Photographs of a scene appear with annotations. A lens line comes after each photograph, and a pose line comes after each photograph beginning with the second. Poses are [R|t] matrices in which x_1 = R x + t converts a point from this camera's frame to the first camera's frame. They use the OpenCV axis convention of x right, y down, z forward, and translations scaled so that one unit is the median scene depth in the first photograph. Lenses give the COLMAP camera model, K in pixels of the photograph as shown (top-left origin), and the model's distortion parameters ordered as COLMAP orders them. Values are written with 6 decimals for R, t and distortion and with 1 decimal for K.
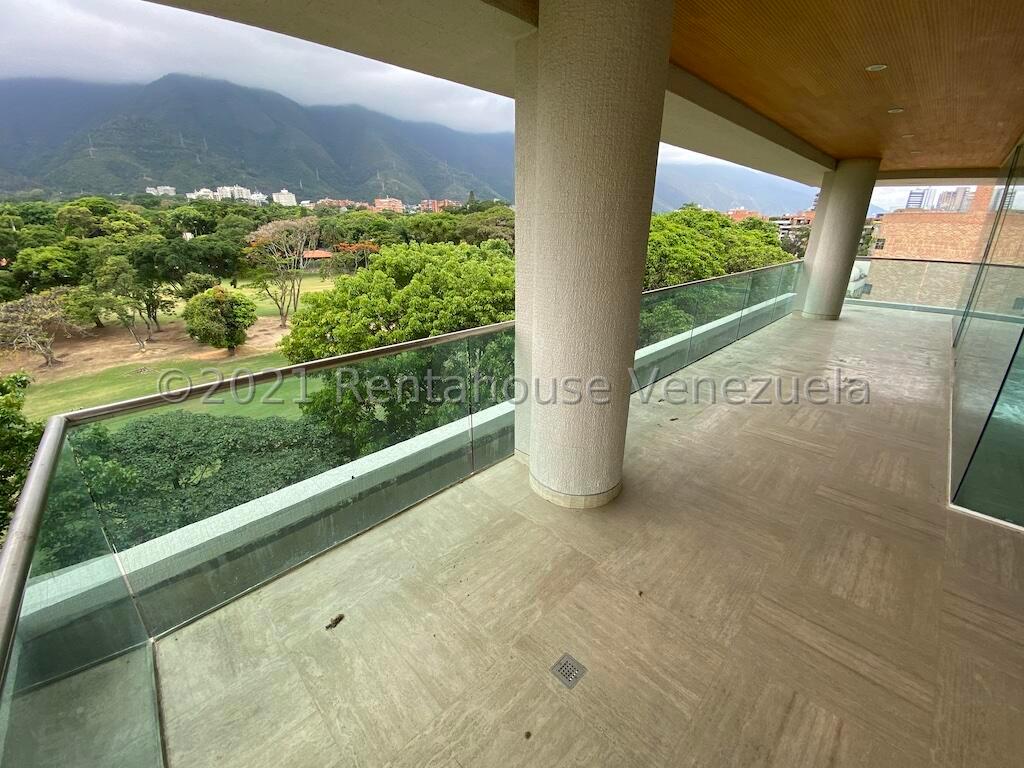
lens RADIAL K [[413.9, 0, 514.9], [0, 413.9, 380.9], [0, 0, 1]] dist [0.014116, -0.017619]
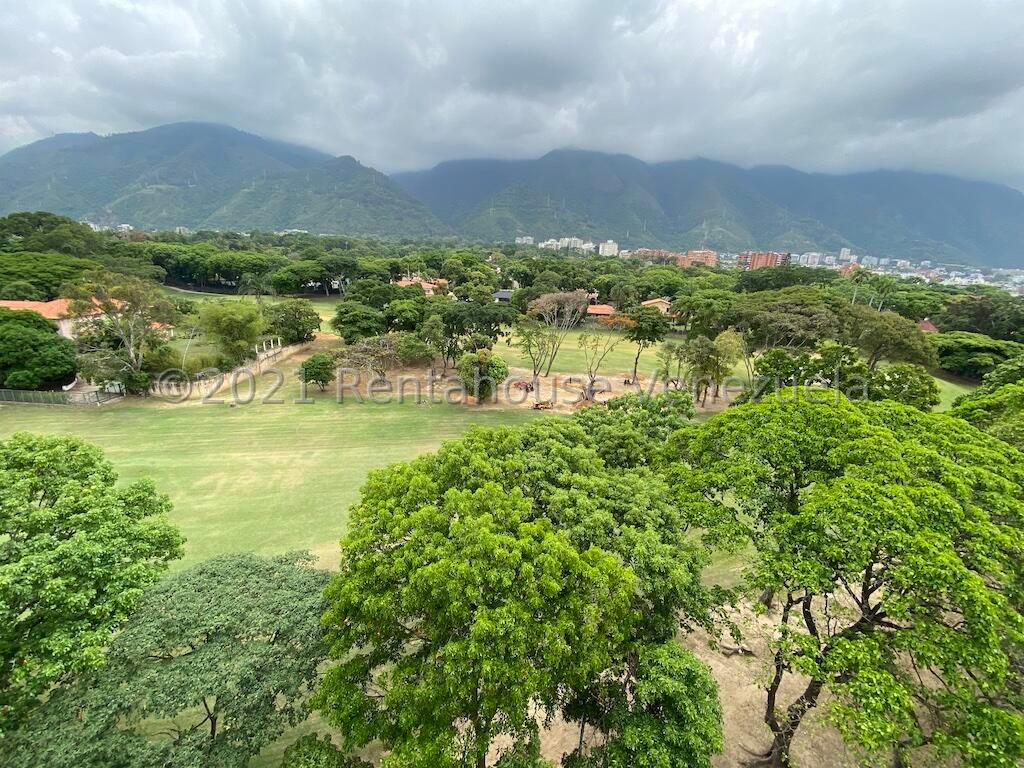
lens RADIAL K [[413.9, 0, 516.3], [0, 413.9, 386.3], [0, 0, 1]] dist [0.014116, -0.017619]
pose [[0.772552, 0.213952, -0.597819, 0.073852], [-0.265245, 0.964178, 0.002295, -0.104522], [0.576895, 0.156796, 0.801628, 0.065779]]
